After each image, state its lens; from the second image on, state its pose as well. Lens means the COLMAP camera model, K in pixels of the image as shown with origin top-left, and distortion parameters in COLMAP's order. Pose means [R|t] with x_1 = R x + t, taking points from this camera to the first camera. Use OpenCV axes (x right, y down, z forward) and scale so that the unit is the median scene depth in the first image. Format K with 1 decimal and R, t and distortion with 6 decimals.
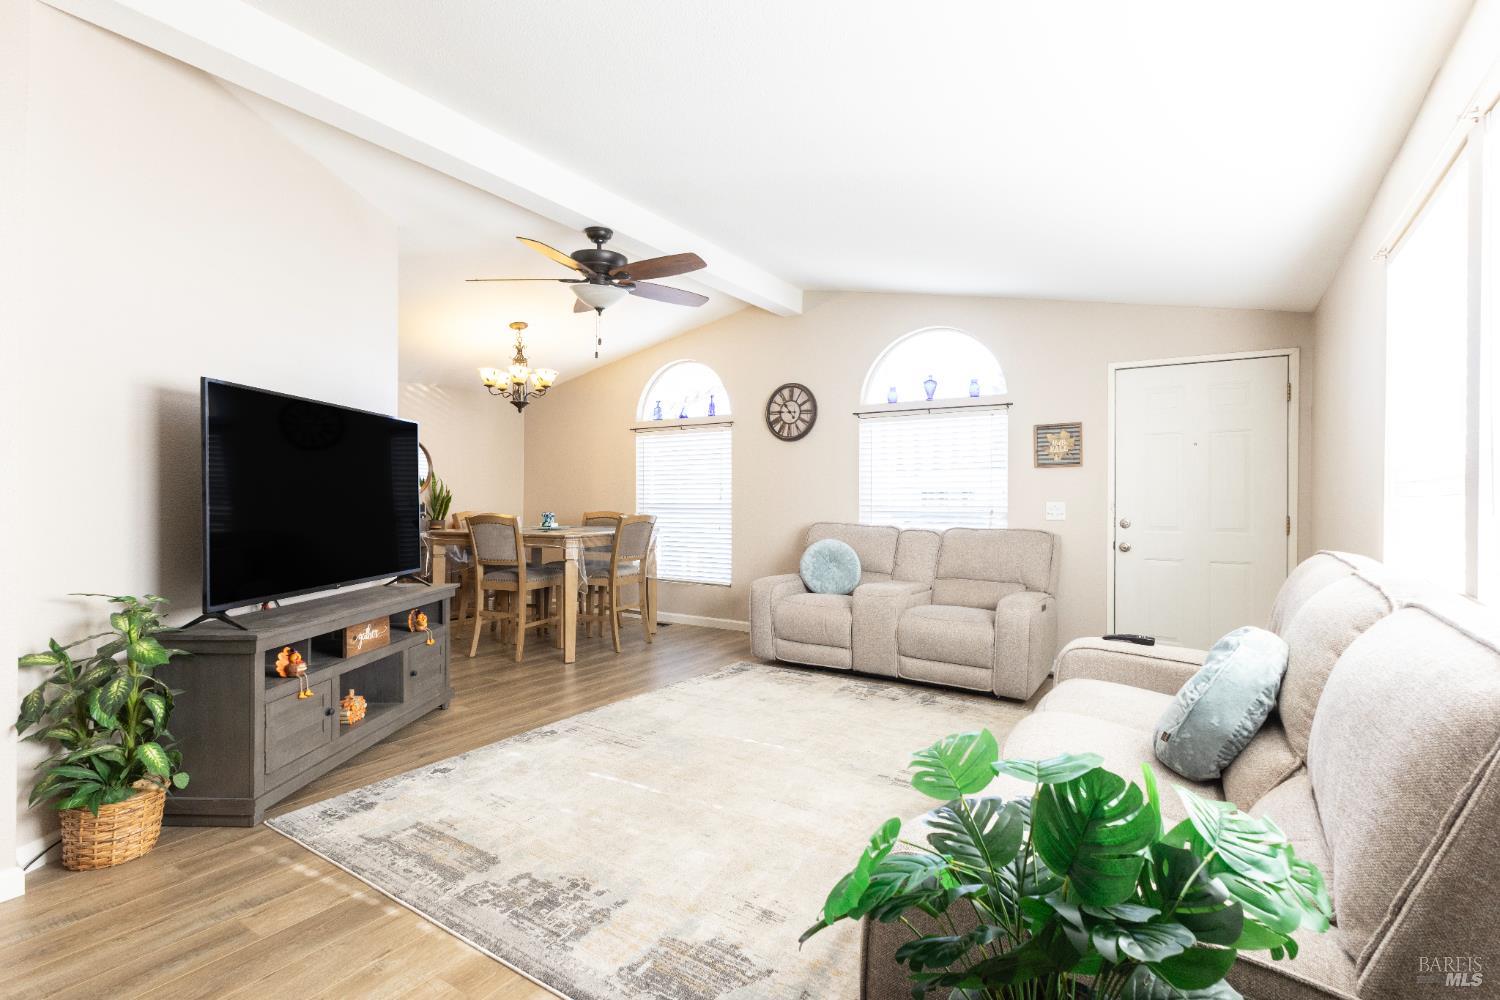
lens RADIAL K [[663.1, 0, 748.6], [0, 663.1, 496.2], [0, 0, 1]] dist [0.006941, 0.000032]
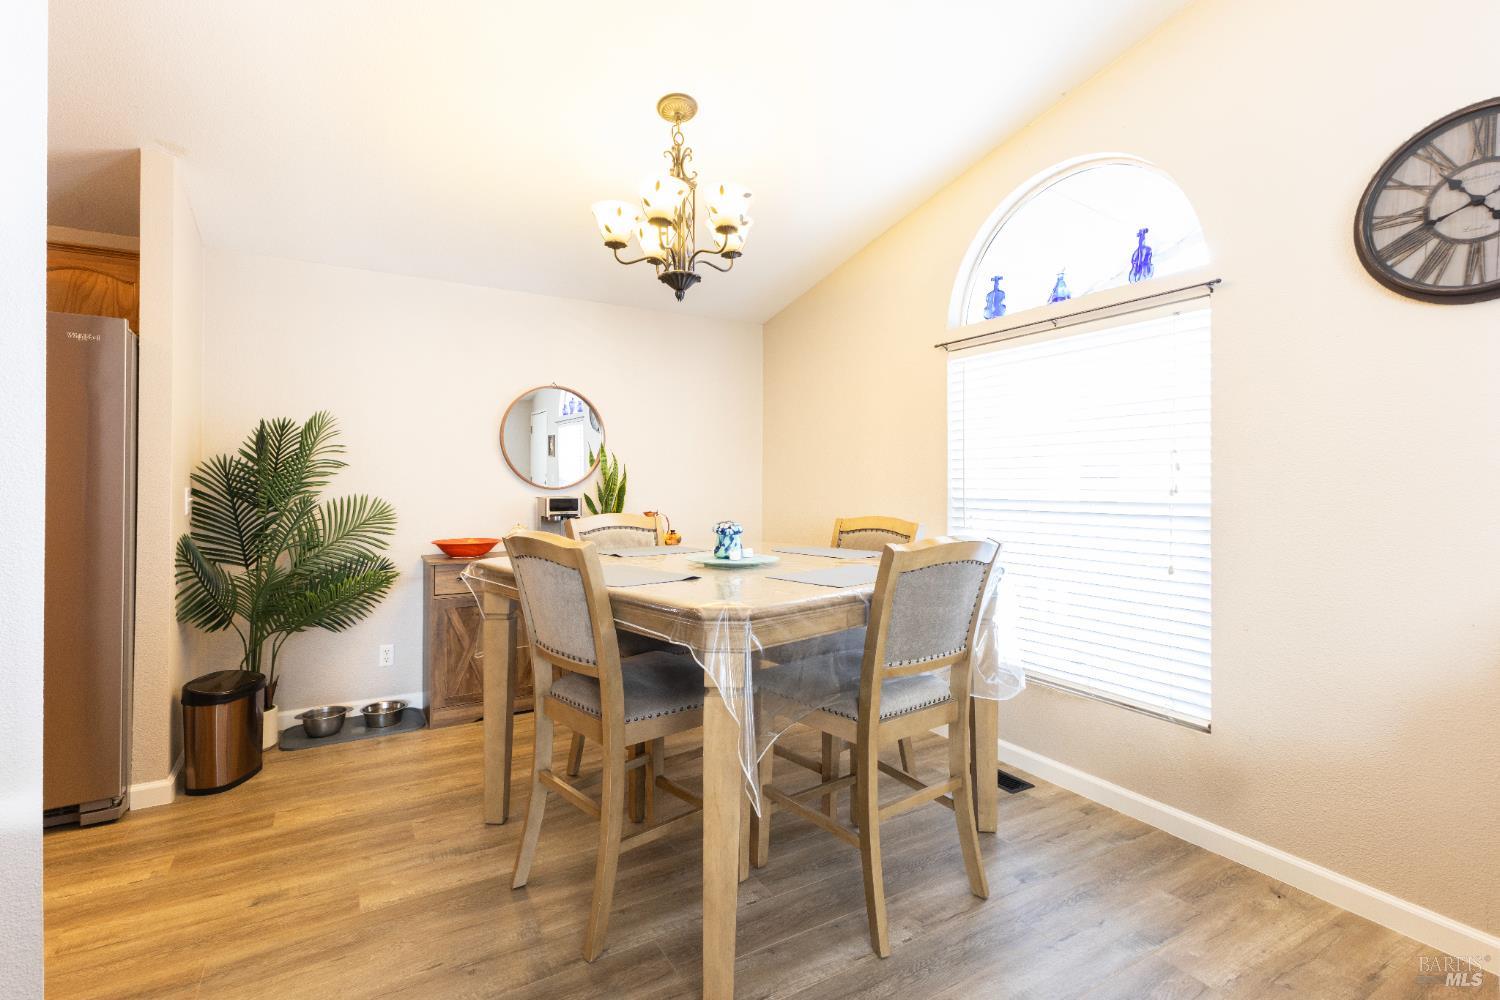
lens RADIAL K [[641.0, 0, 750.9], [0, 641.0, 469.3], [0, 0, 1]] dist [0.000080, 0.000025]
pose [[0.884146, -0.006523, -0.467165, -0.090393], [-0.004809, 0.999723, -0.023060, 0.000628], [0.467186, 0.022635, 0.883869, 0.595379]]
